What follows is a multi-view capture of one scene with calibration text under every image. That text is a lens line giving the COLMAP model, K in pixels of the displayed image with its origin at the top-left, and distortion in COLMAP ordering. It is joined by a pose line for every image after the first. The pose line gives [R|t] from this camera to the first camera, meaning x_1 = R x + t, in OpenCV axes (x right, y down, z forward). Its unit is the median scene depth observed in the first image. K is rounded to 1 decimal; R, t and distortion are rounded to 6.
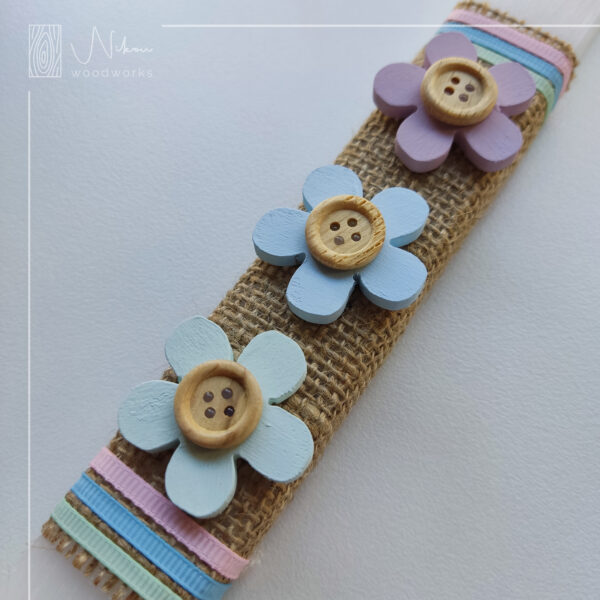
lens RADIAL K [[628.7, 0, 278.5], [0, 628.7, 300.2], [0, 0, 1]] dist [0.009627, -0.059498]
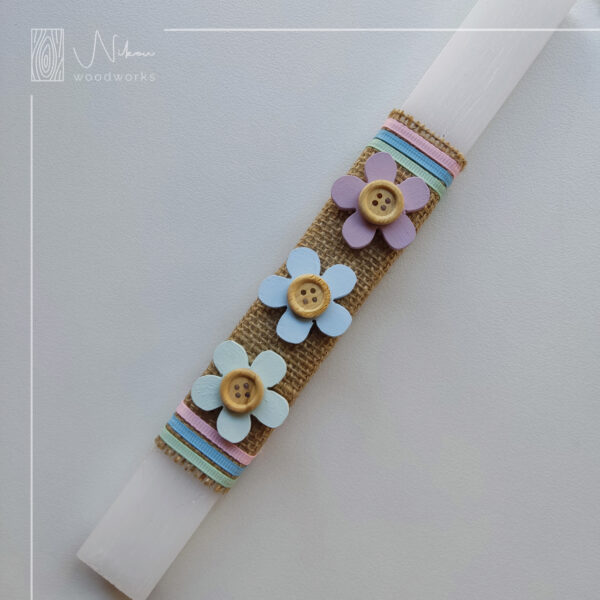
lens RADIAL K [[628.7, 0, 278.5], [0, 628.7, 300.2], [0, 0, 1]] dist [0.009627, -0.059498]
pose [[0.999951, 0.007338, 0.006708, 0.005441], [-0.009130, 0.944835, 0.327419, -0.705605], [-0.003935, -0.327464, 0.944855, -0.741370]]
